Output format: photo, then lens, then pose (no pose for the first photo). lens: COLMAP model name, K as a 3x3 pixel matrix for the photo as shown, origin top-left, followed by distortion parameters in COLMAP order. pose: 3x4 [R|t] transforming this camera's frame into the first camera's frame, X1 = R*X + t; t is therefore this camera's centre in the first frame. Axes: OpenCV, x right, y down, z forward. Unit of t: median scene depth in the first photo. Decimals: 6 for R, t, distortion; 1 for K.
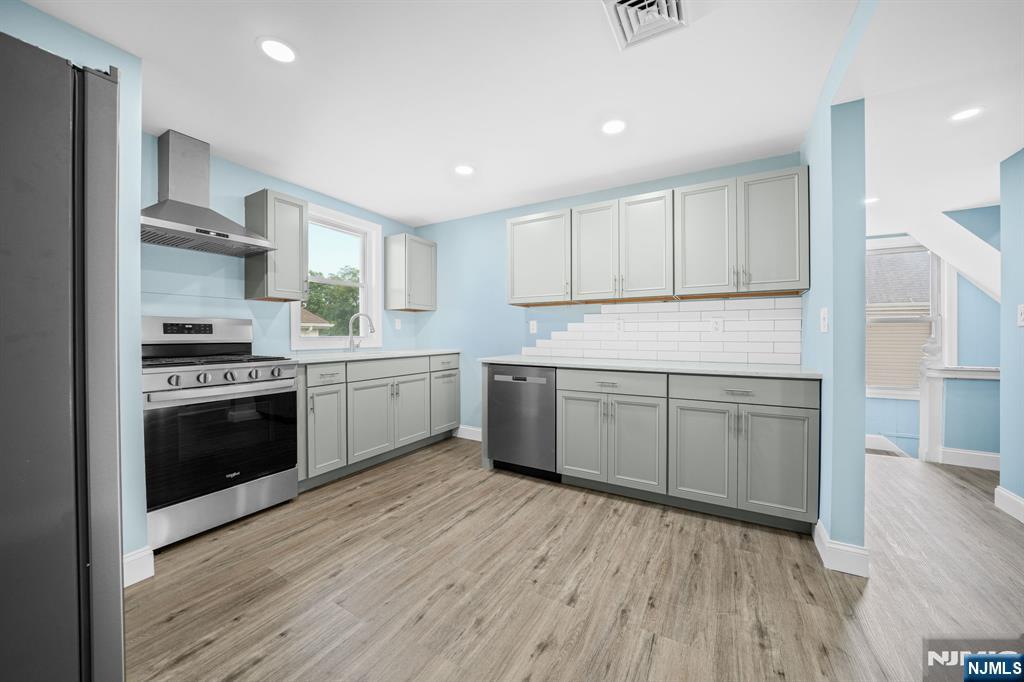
lens RADIAL K [[371.1, 0, 508.4], [0, 371.1, 337.5], [0, 0, 1]] dist [-0.011631, 0.000120]
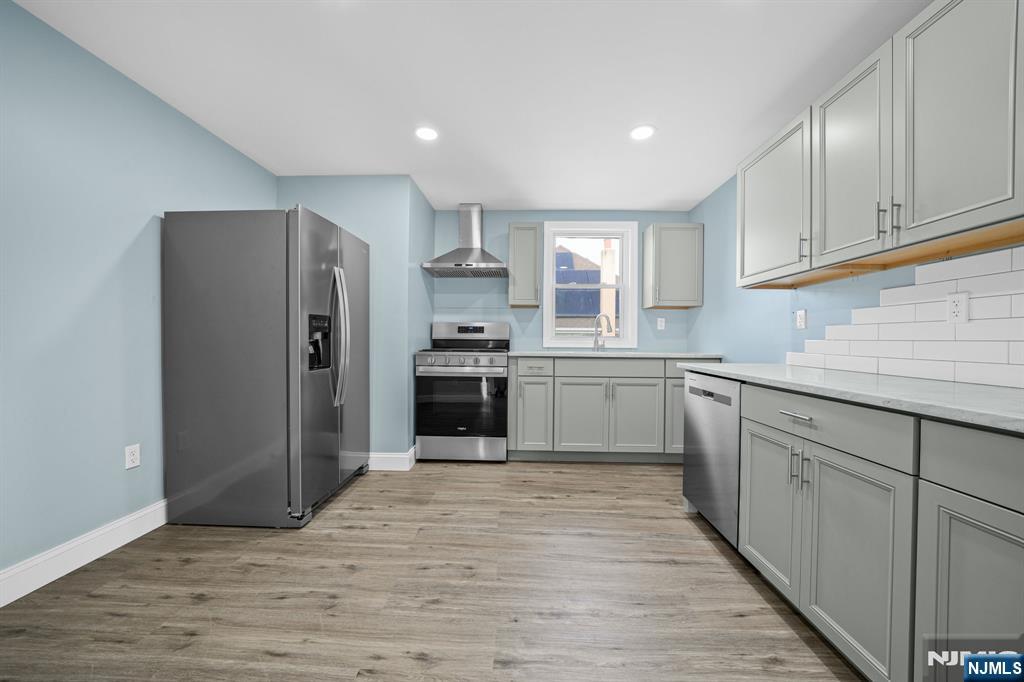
lens RADIAL K [[371.1, 0, 508.4], [0, 371.1, 337.5], [0, 0, 1]] dist [-0.011631, 0.000120]
pose [[0.468818, -0.002596, -0.883291, 0.535631], [-0.015184, 0.999824, -0.010998, 0.021416], [0.883164, 0.018567, 0.468696, 0.391232]]
